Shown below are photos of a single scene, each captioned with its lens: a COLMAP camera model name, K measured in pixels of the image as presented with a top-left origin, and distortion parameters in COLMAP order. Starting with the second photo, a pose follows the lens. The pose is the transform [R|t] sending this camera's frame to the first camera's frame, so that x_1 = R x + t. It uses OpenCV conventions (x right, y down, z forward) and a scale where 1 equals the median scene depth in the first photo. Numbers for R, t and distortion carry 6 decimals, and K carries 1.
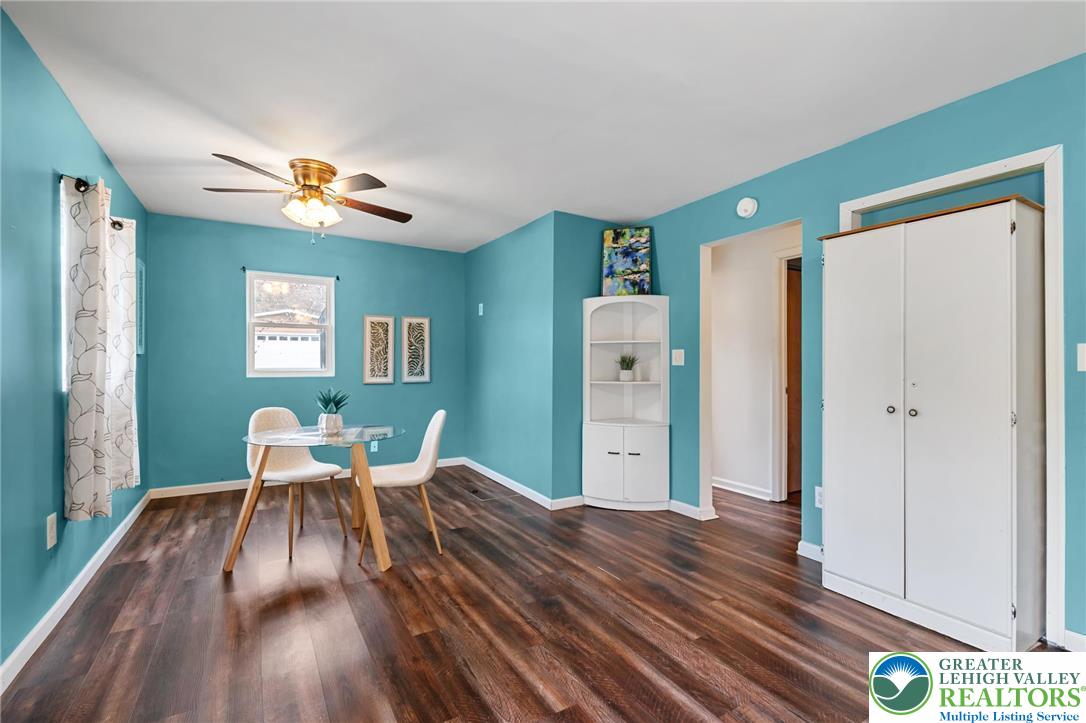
lens RADIAL K [[487.6, 0, 547.1], [0, 487.6, 362.7], [0, 0, 1]] dist [0.010313, -0.005350]
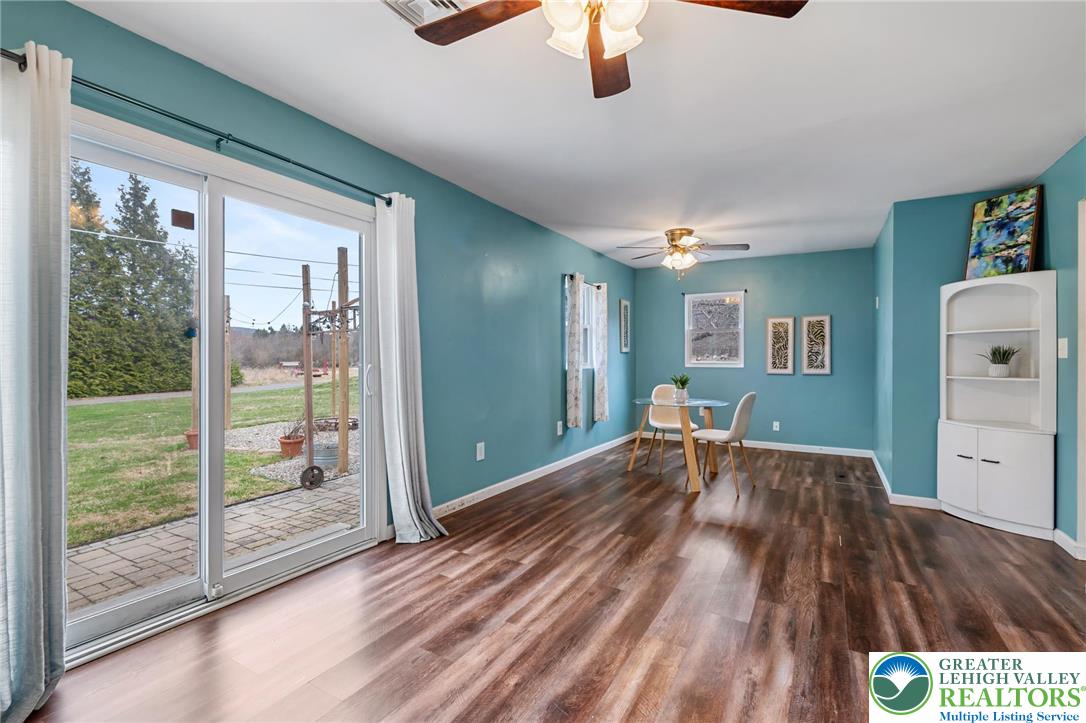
lens RADIAL K [[487.6, 0, 541.2], [0, 487.6, 358.5], [0, 0, 1]] dist [0.010313, -0.005350]
pose [[0.476747, -0.000660, -0.879040, 0.533451], [0.001381, 0.999999, -0.000002, 0.004409], [0.879039, -0.001213, 0.476748, -0.102452]]
